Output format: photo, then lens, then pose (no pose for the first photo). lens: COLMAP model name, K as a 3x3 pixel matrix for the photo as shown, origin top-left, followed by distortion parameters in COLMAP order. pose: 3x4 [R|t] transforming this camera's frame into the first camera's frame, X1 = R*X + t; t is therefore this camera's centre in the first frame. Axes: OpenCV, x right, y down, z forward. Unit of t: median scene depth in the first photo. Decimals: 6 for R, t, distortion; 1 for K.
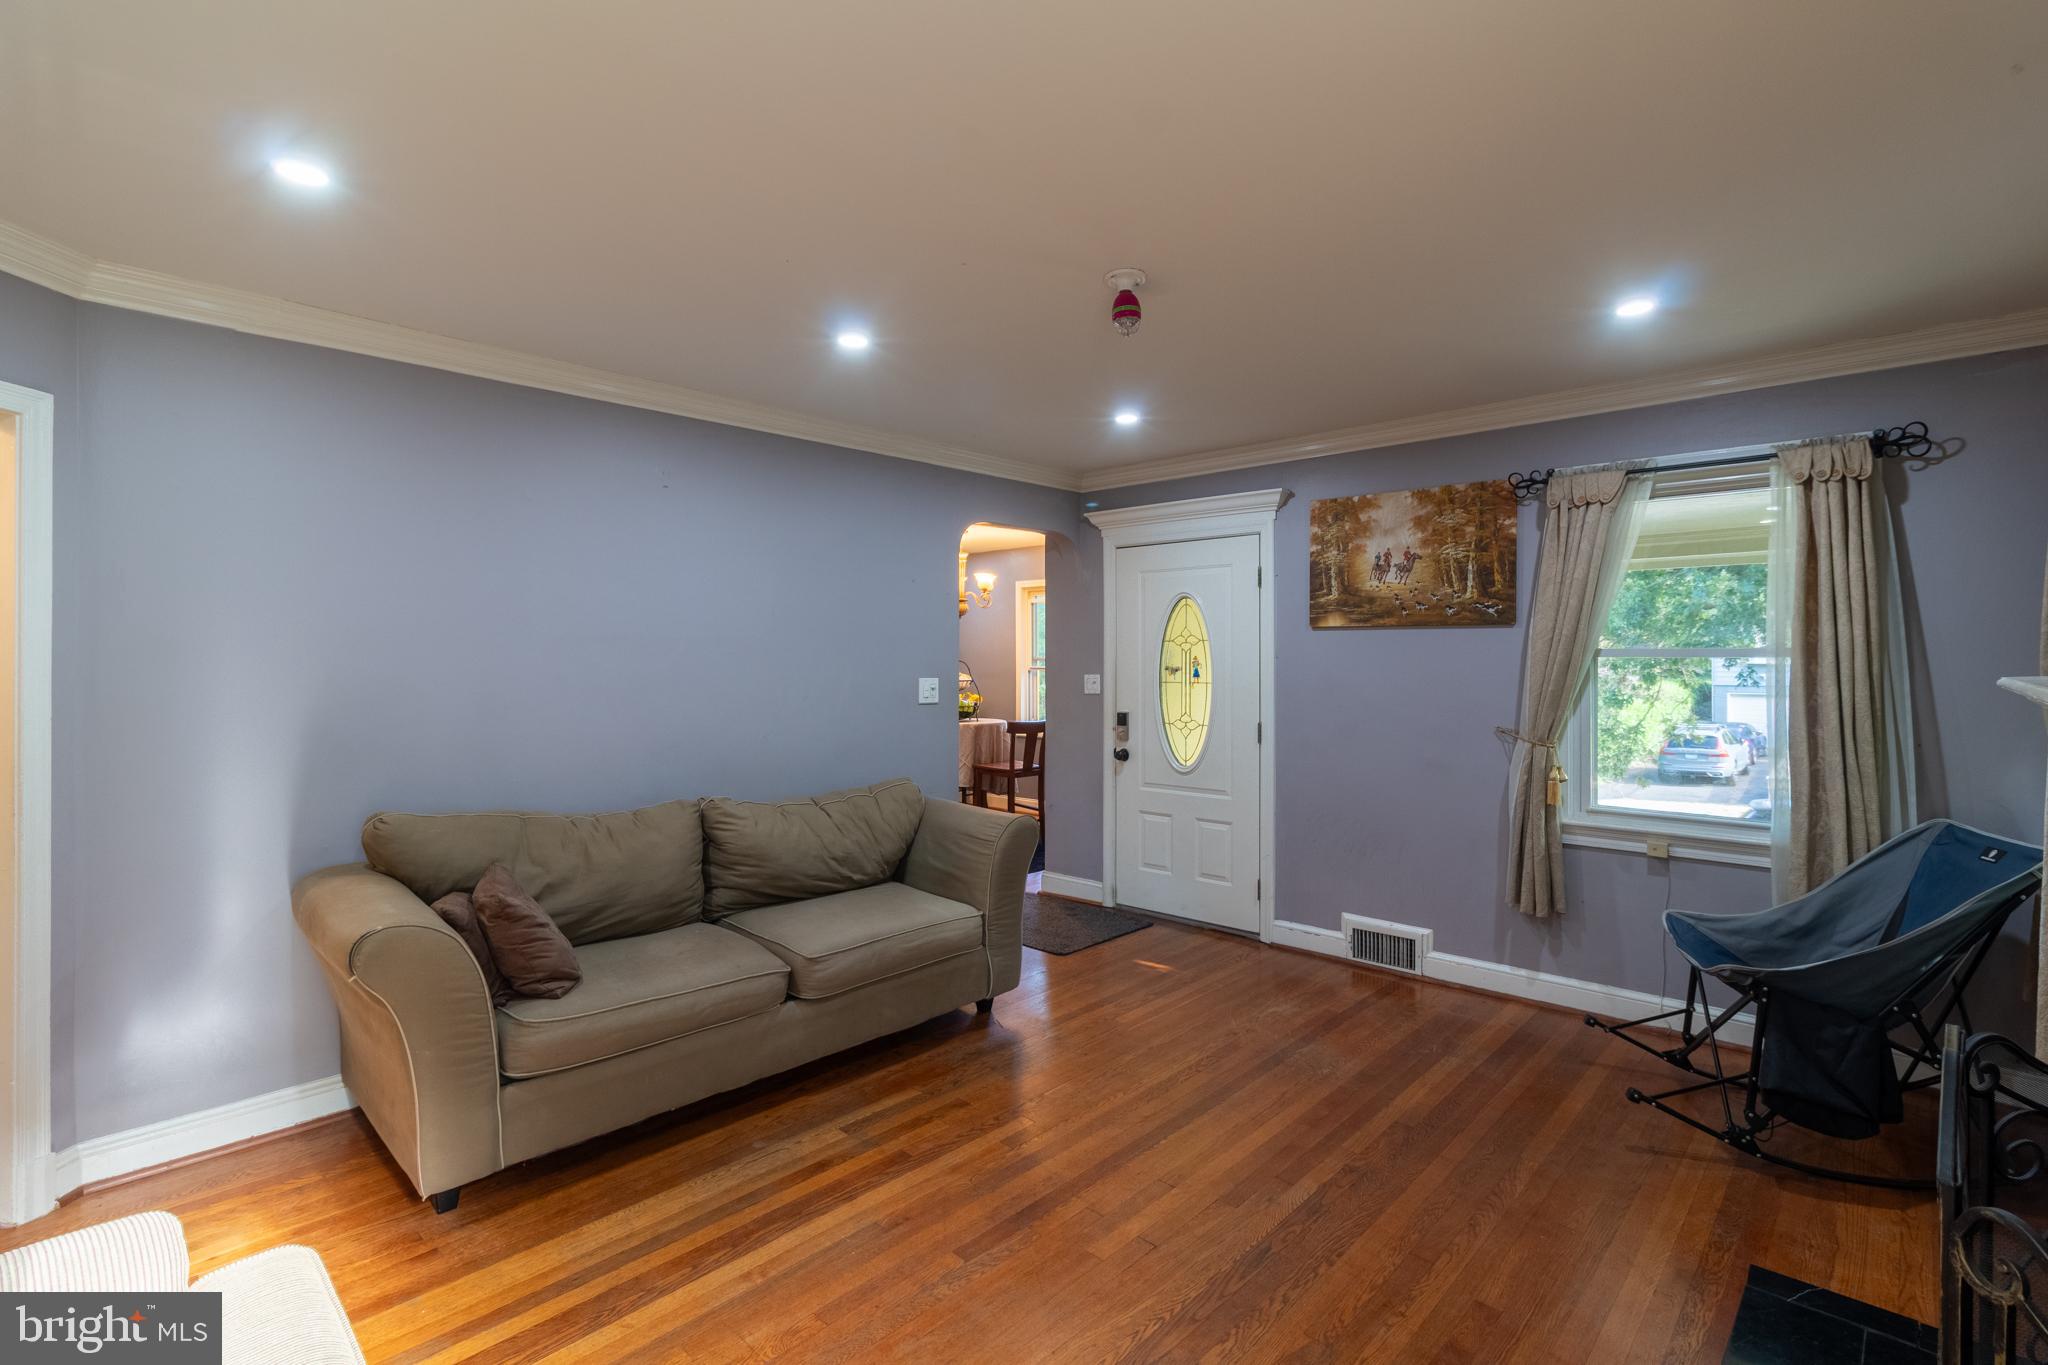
lens RADIAL K [[947.0, 0, 1030.6], [0, 947.0, 659.8], [0, 0, 1]] dist [-0.000650, 0.000192]
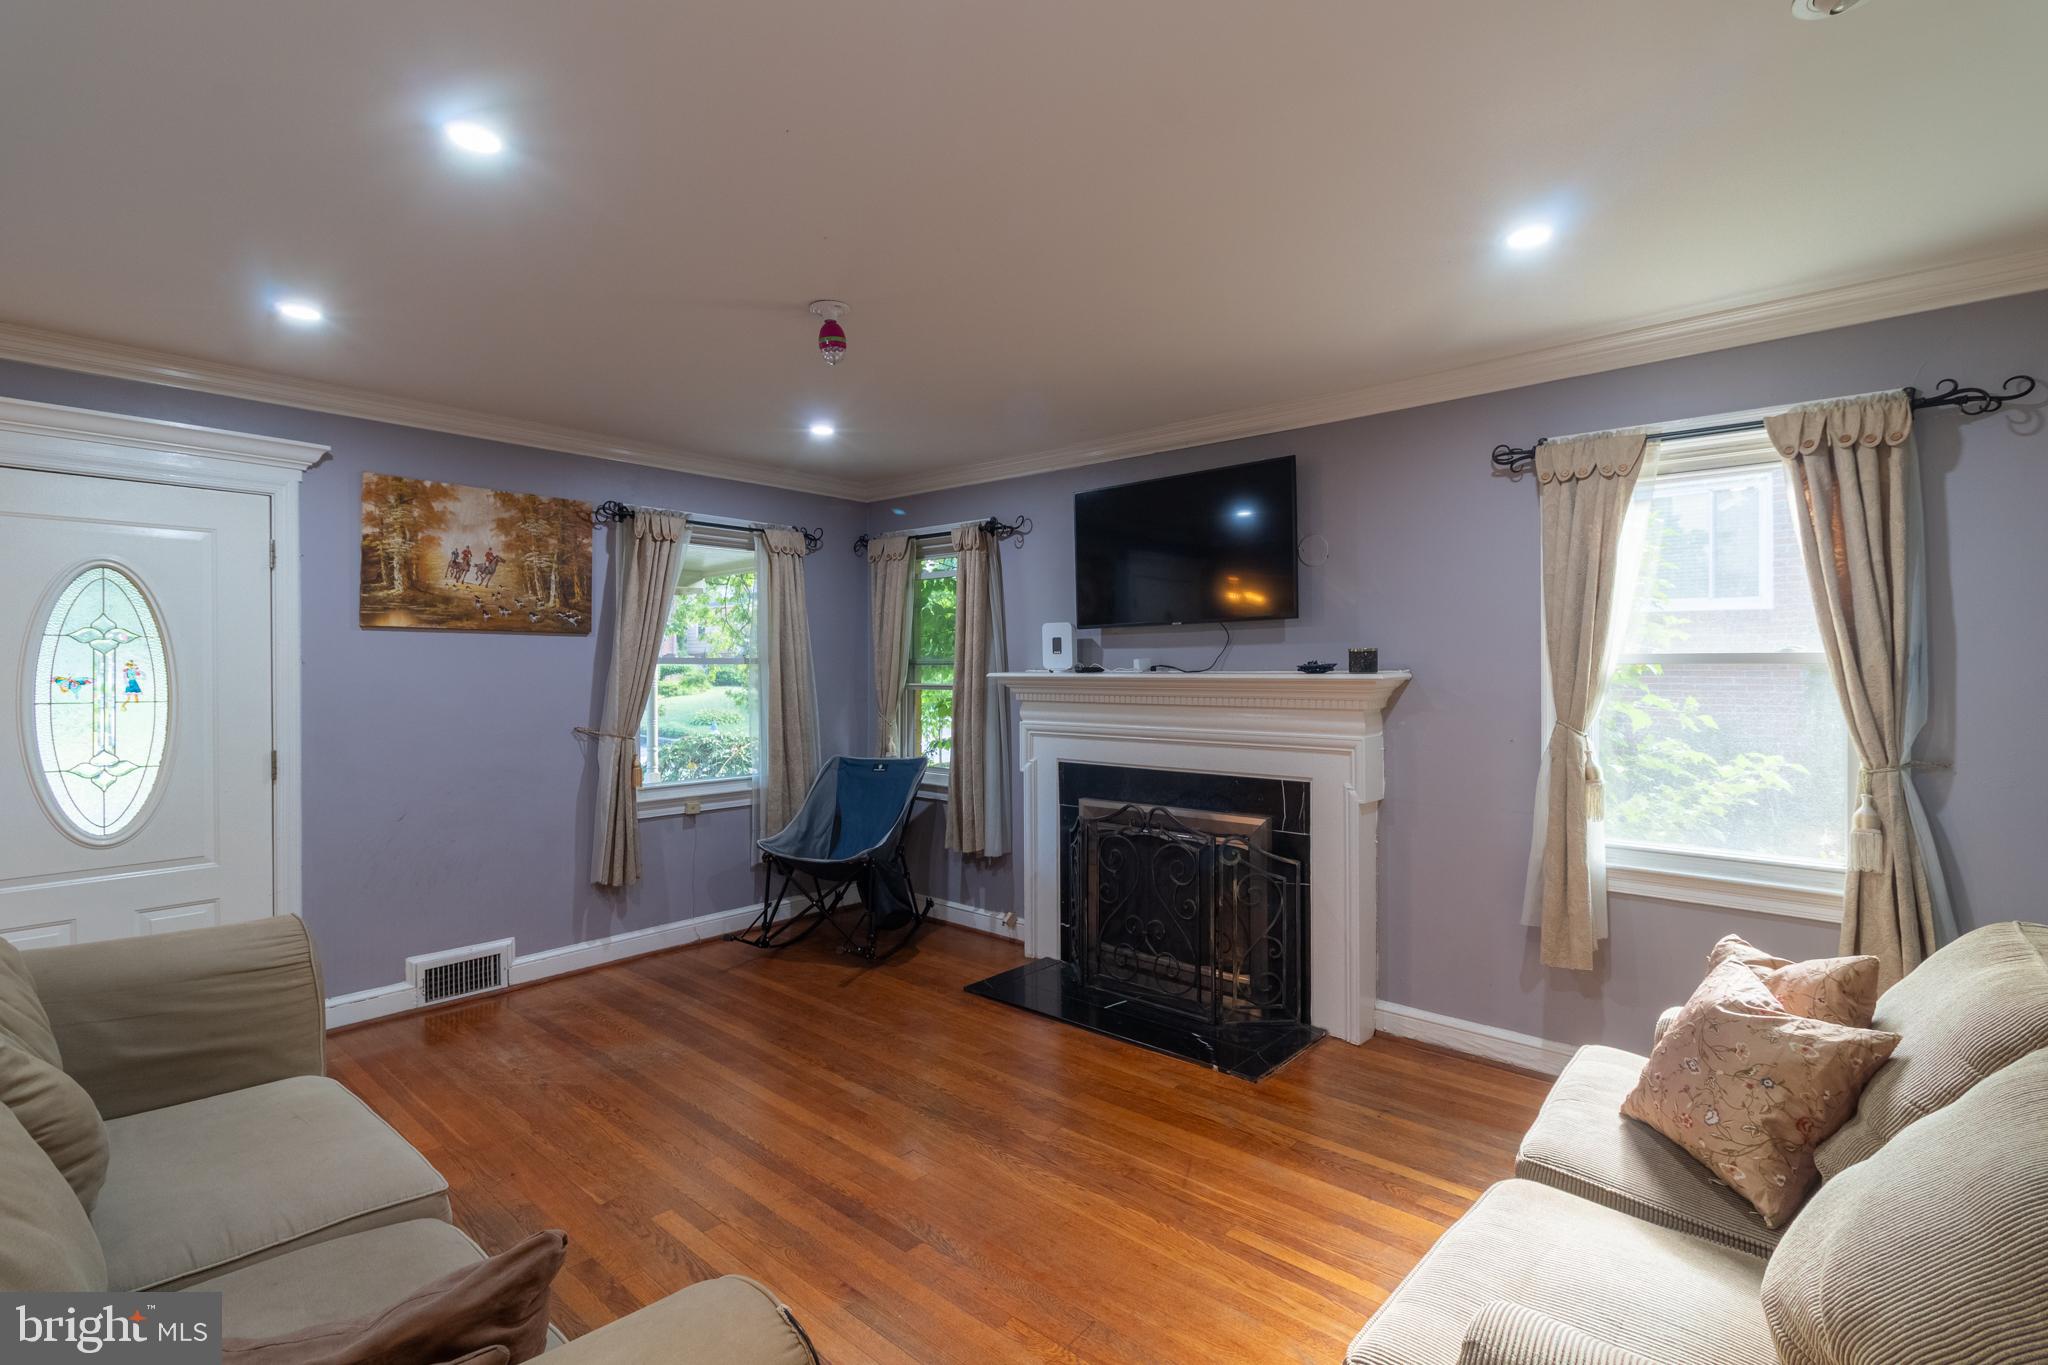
lens RADIAL K [[968.5, 0, 1031.6], [0, 968.5, 673.4], [0, 0, 1]] dist [0.001224, 0.000580]
pose [[-0.038744, -0.008970, 0.999209, -0.653733], [-0.000647, 0.999960, 0.008952, -0.001560], [-0.999249, -0.000300, -0.038748, 0.529306]]
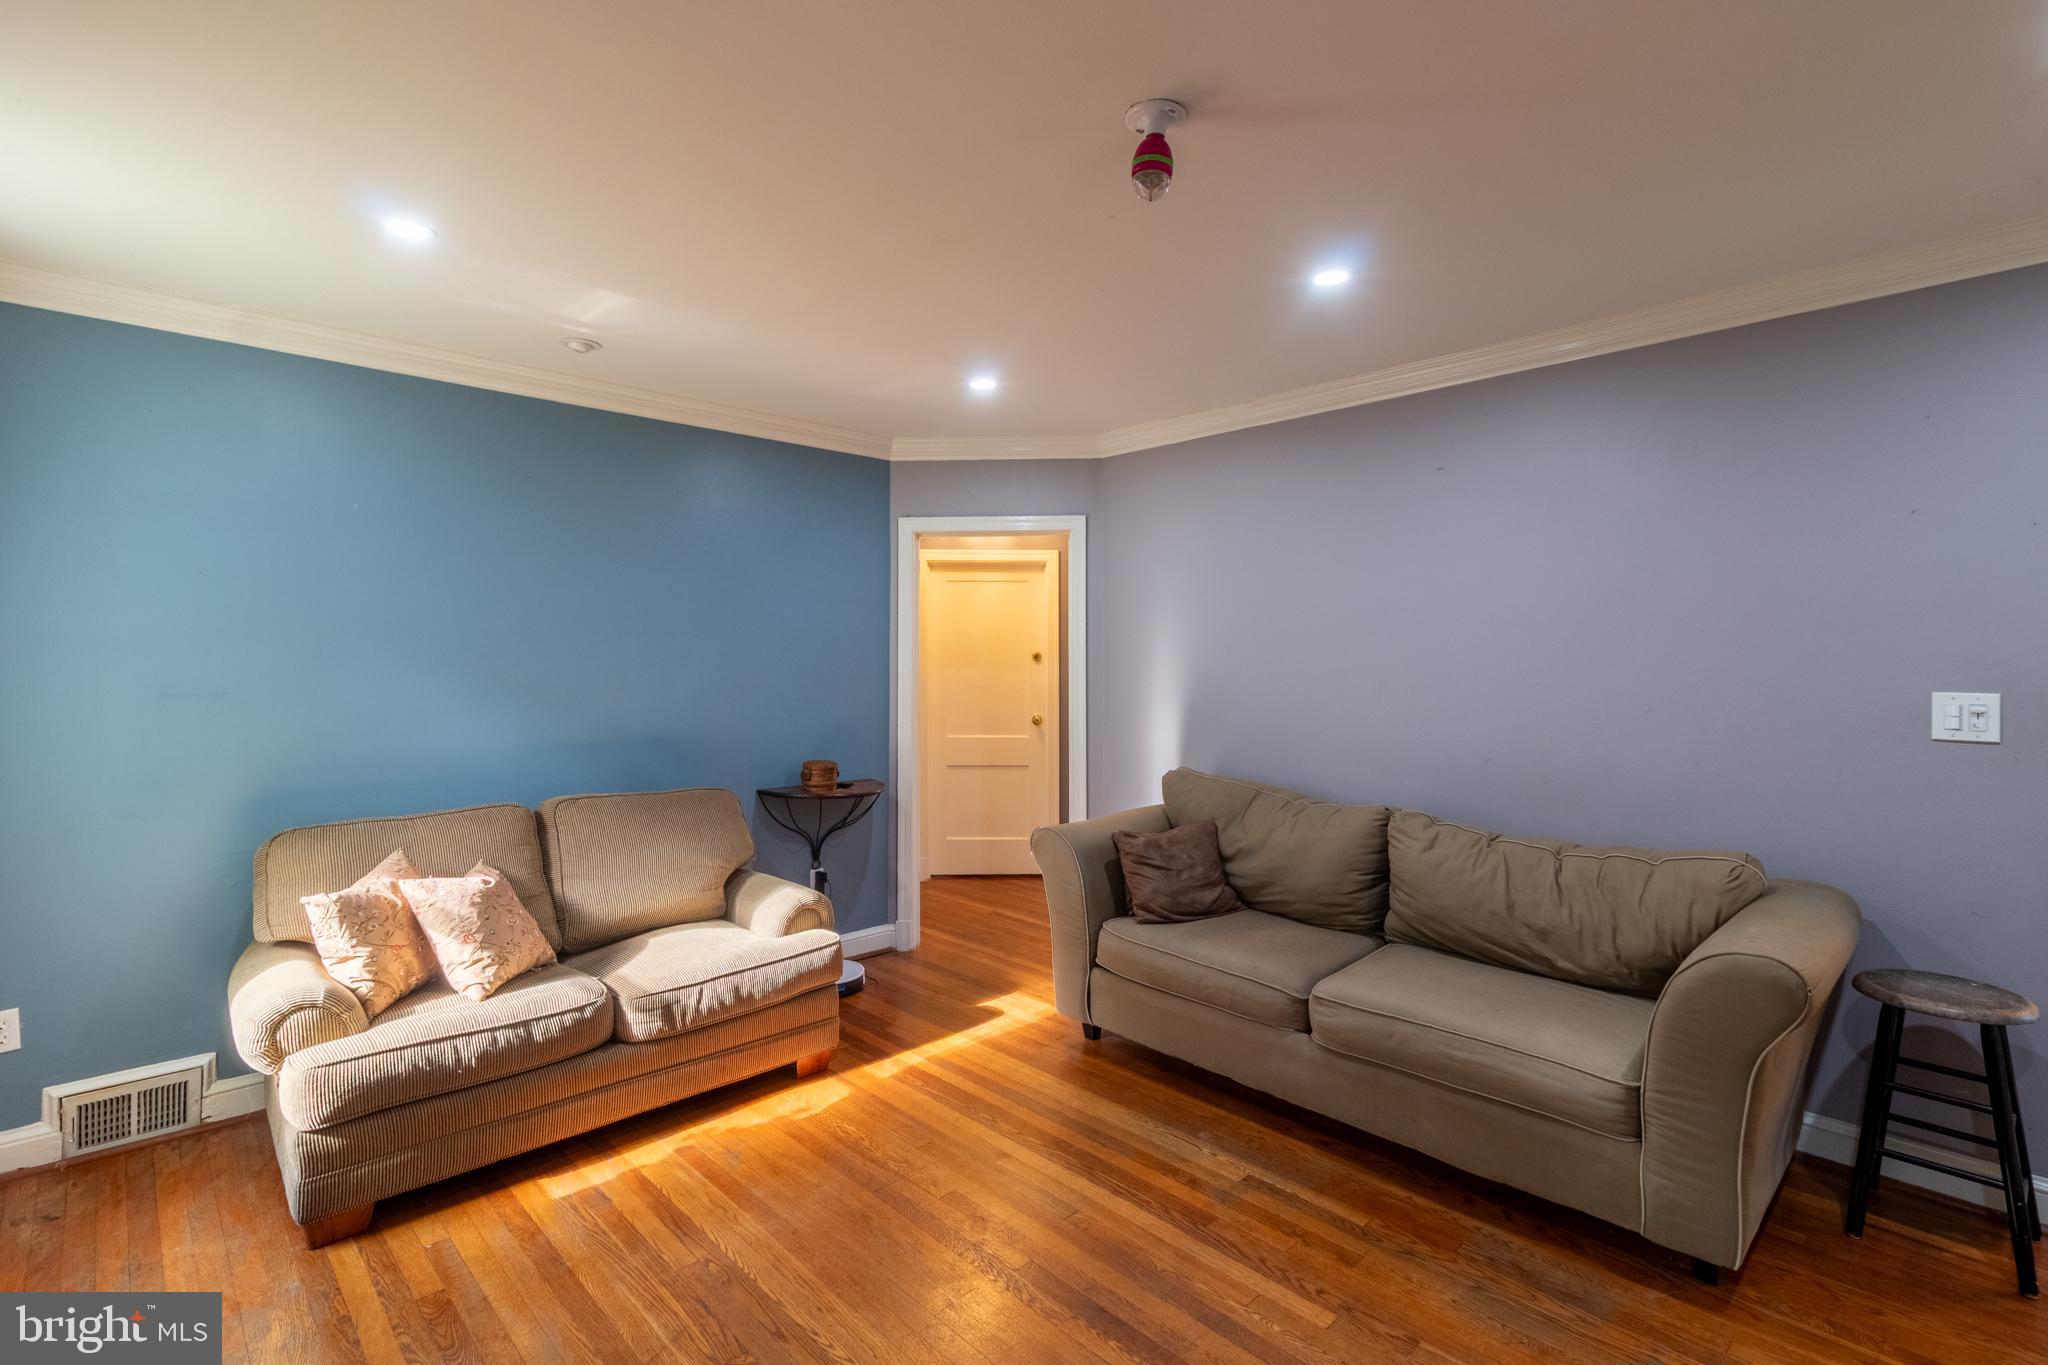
lens RADIAL K [[947.0, 0, 1030.6], [0, 947.0, 659.8], [0, 0, 1]] dist [-0.000650, 0.000192]
pose [[-0.047629, 0.002613, -0.998862, 0.525179], [0.003988, 0.999989, 0.002426, -0.003020], [0.998857, -0.003868, -0.047639, 0.610246]]
